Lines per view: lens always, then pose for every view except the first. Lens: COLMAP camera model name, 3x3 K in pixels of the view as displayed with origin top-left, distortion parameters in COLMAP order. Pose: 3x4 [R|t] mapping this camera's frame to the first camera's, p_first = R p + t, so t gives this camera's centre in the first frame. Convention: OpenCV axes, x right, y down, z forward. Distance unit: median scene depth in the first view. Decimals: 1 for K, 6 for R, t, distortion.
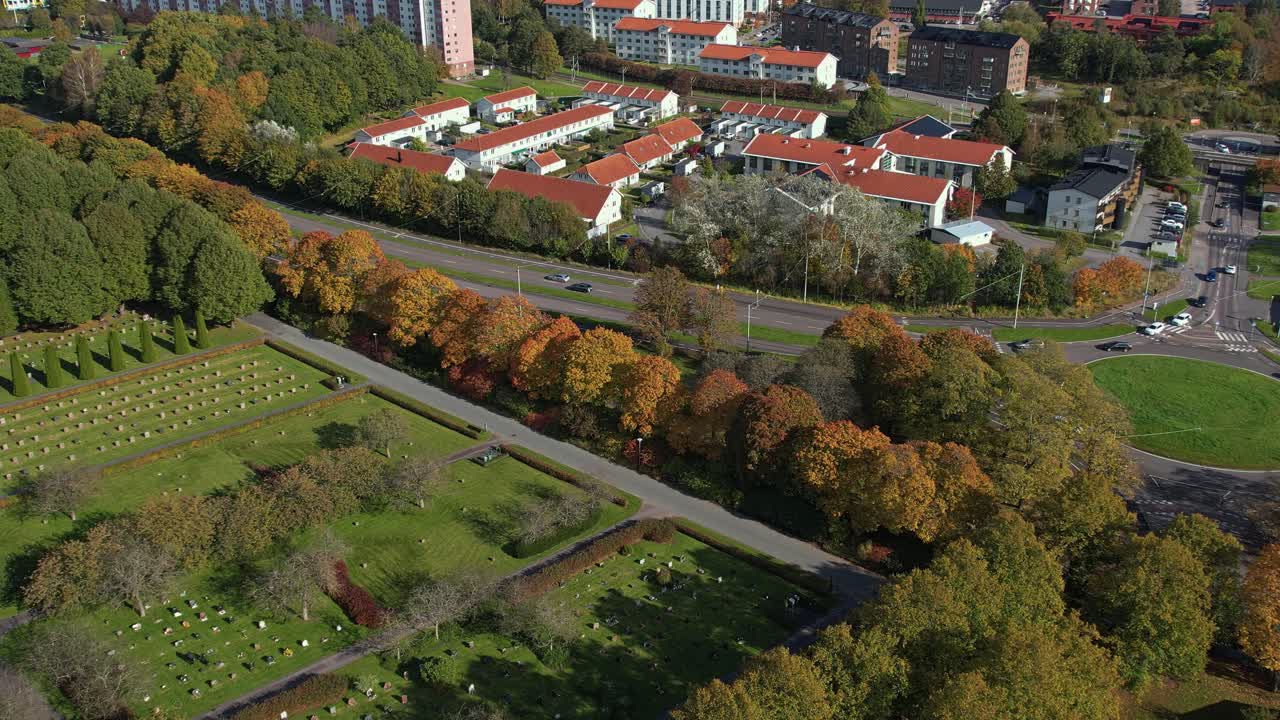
lens RADIAL K [[1143.5, 0, 640.0], [0, 1143.5, 360.0], [0, 0, 1]] dist [-0.049248, 0.000359]
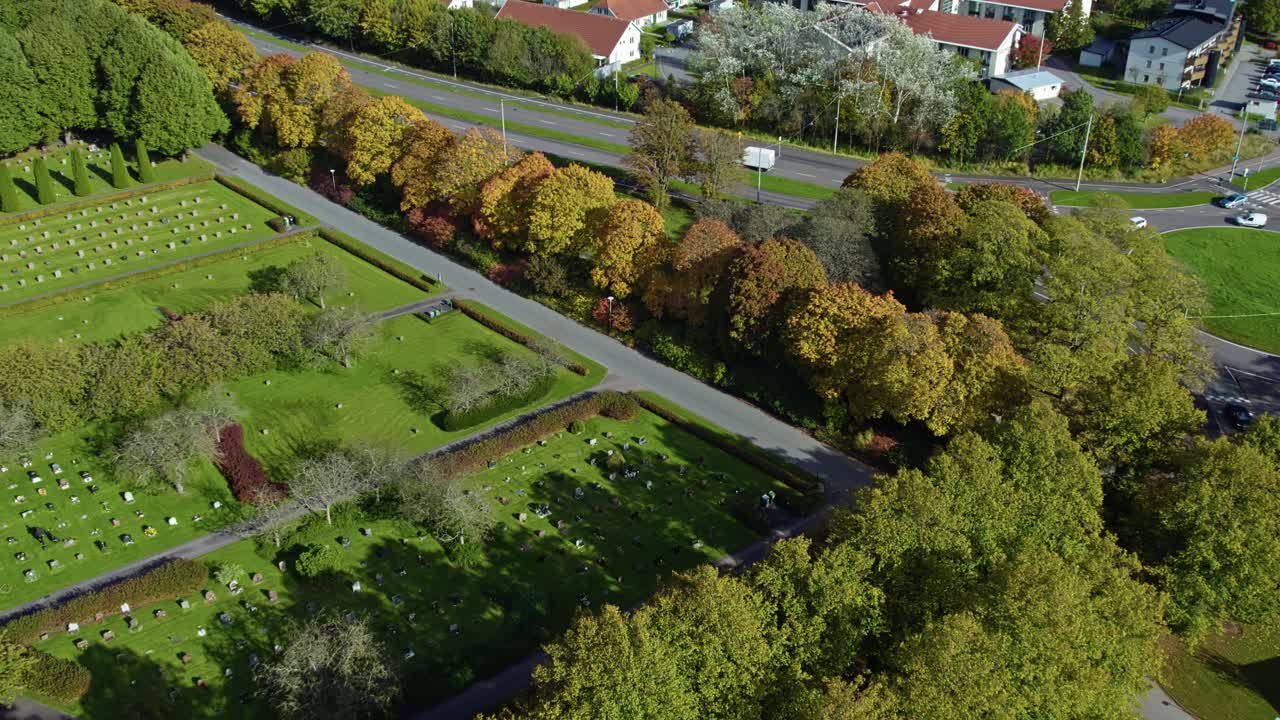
lens RADIAL K [[1143.5, 0, 640.0], [0, 1143.5, 360.0], [0, 0, 1]] dist [-0.049248, 0.000359]
pose [[0.997785, 0.040914, -0.052449, 0.066905], [-0.035012, 0.993437, 0.108888, 0.022230], [0.056559, -0.106810, 0.992669, 0.157330]]
